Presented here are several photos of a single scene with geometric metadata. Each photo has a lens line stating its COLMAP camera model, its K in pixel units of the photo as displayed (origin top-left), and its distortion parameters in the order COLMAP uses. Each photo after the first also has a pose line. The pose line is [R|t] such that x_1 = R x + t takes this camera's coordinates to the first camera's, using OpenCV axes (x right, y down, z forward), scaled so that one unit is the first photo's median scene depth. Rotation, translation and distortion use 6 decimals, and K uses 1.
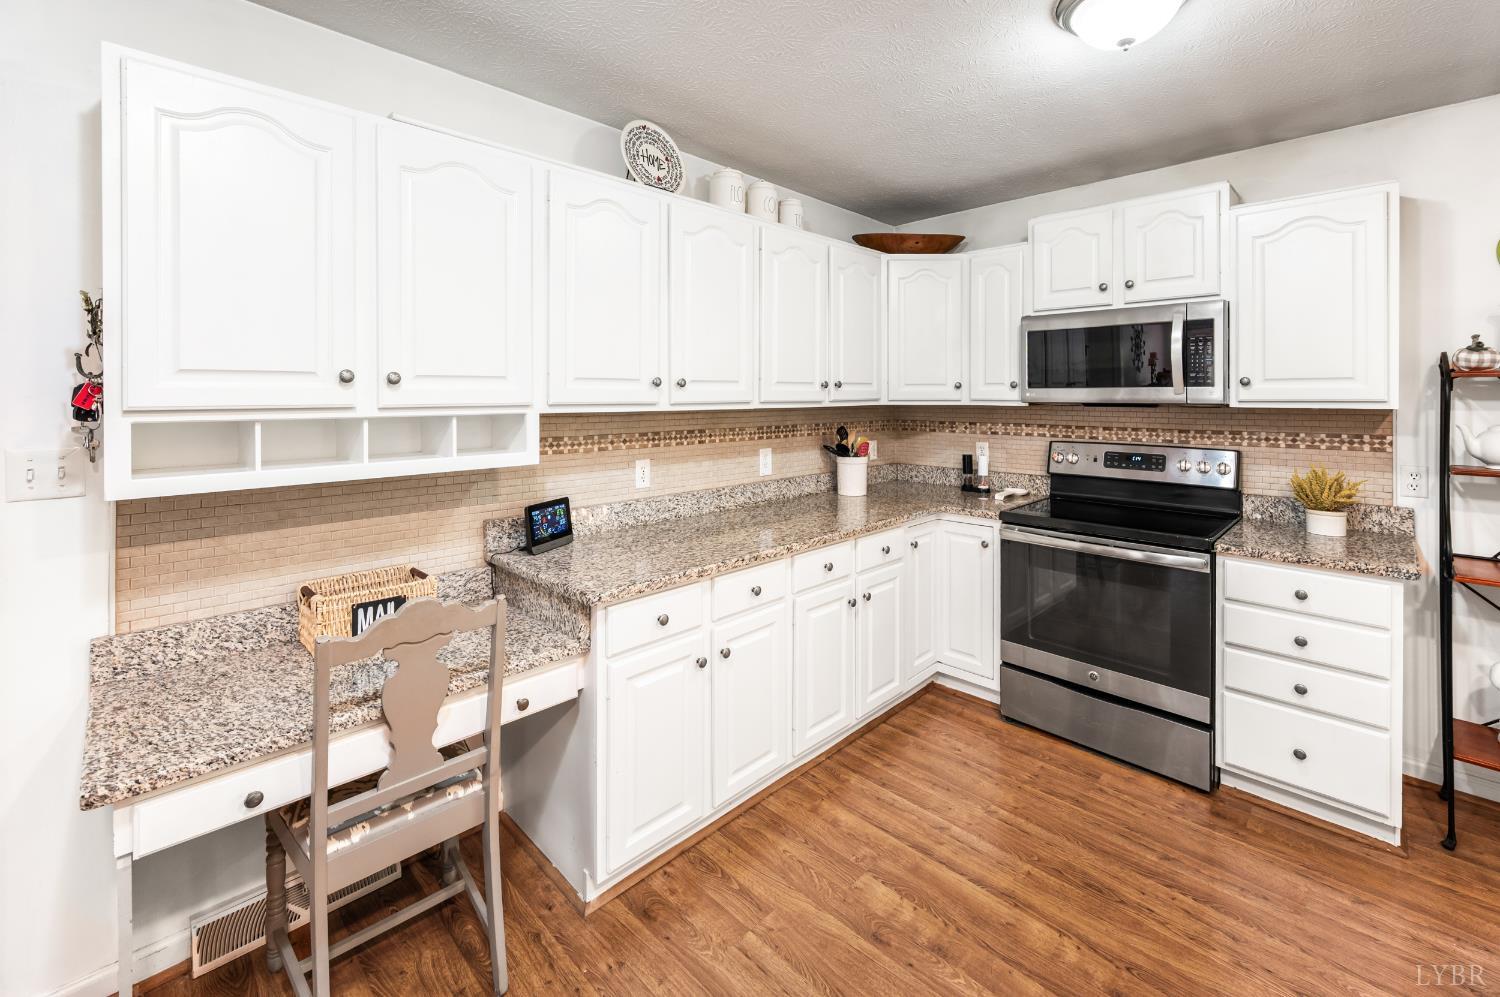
lens RADIAL K [[628.3, 0, 753.8], [0, 628.3, 404.2], [0, 0, 1]] dist [-0.001107, -0.000035]
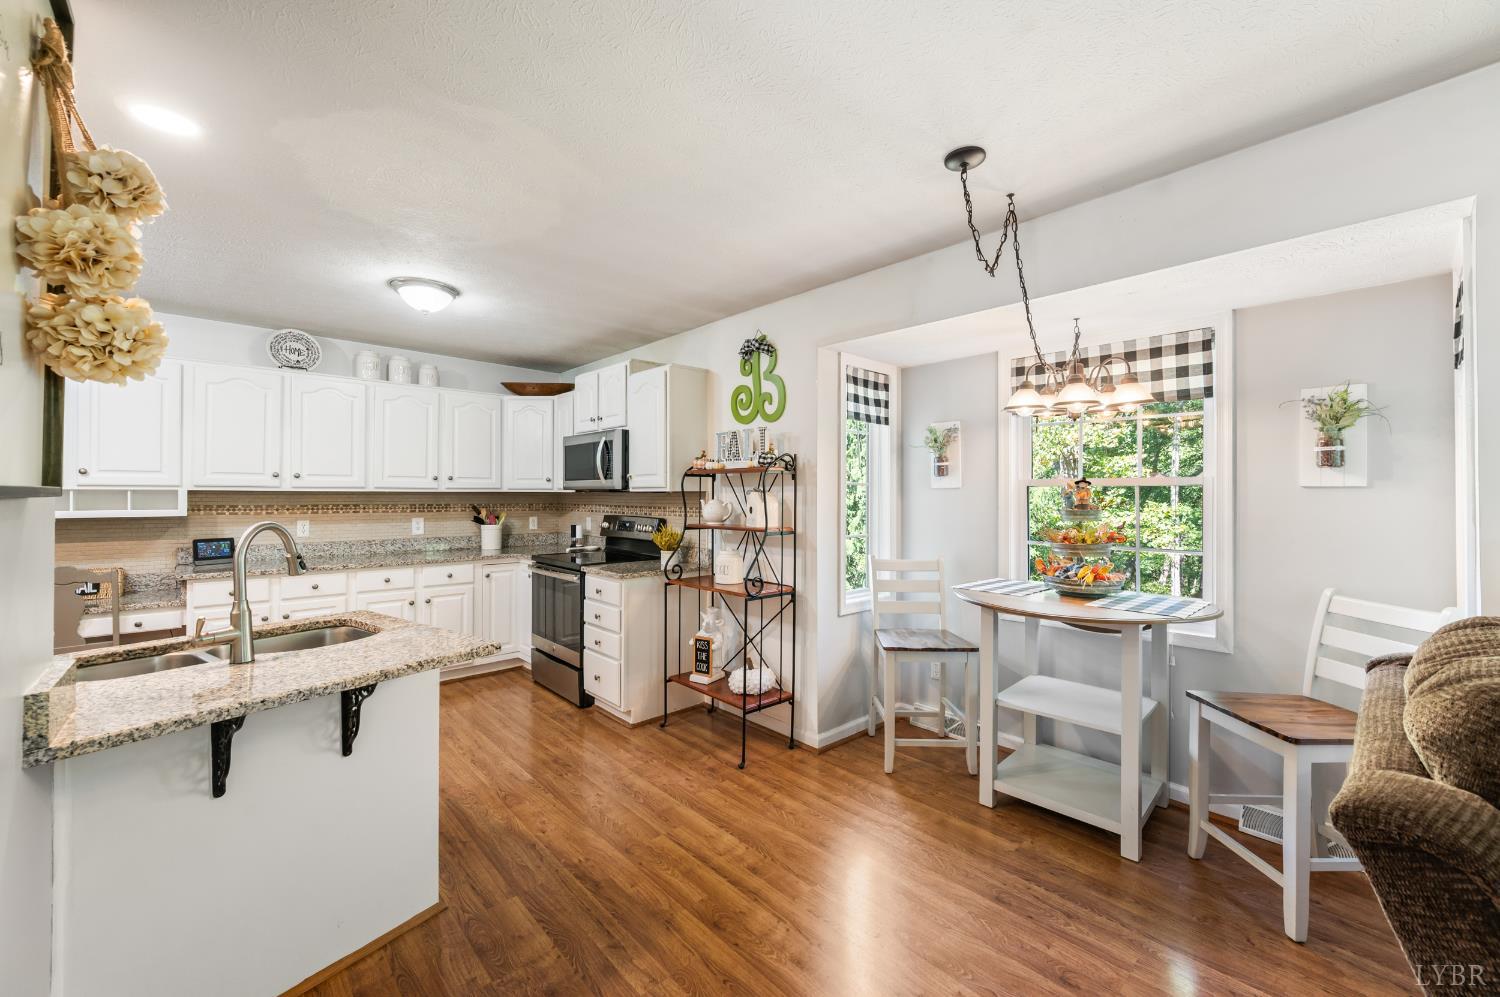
lens RADIAL K [[595.0, 0, 753.6], [0, 595.0, 496.7], [0, 0, 1]] dist [-0.000726, 0.000726]
pose [[0.999345, 0.007287, -0.035458, 1.046281], [-0.007646, 0.999921, -0.009991, 0.028117], [0.035382, 0.010255, 0.999321, -0.553690]]
